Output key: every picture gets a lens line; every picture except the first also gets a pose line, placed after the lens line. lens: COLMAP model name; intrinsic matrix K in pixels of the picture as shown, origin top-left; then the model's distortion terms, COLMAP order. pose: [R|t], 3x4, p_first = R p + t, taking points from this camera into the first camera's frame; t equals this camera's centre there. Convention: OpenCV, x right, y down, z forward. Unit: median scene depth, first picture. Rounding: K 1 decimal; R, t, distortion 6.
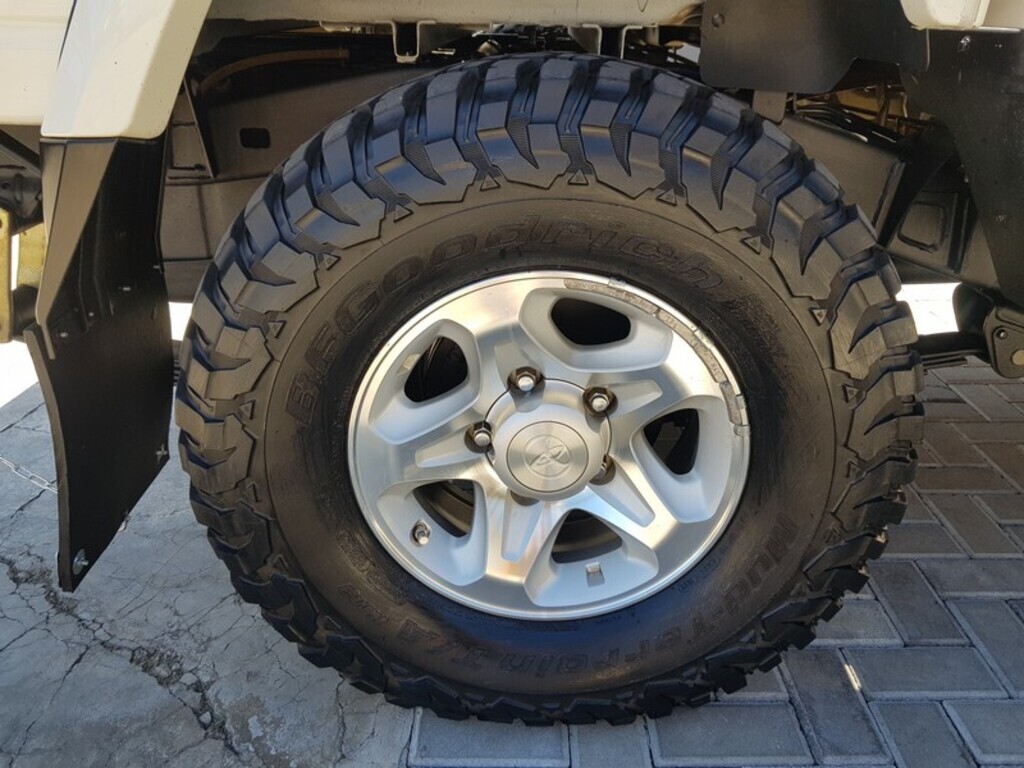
lens RADIAL K [[831.7, 0, 511.1], [0, 831.7, 379.7], [0, 0, 1]] dist [0.058326, -0.110879]
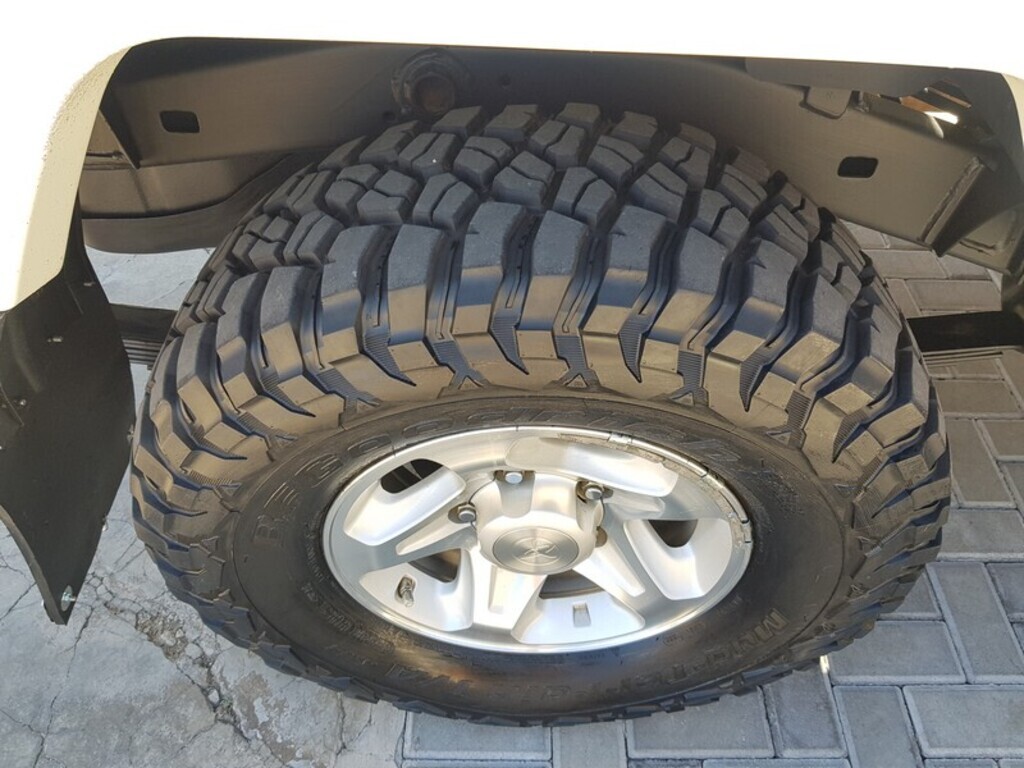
lens RADIAL K [[831.7, 0, 506.1], [0, 831.7, 310.6], [0, 0, 1]] dist [0.058326, -0.110879]
pose [[0.999986, 0.005219, -0.000516, 0.008270], [-0.004593, 0.918958, 0.394328, -0.490759], [0.002532, -0.394321, 0.918969, 0.216213]]
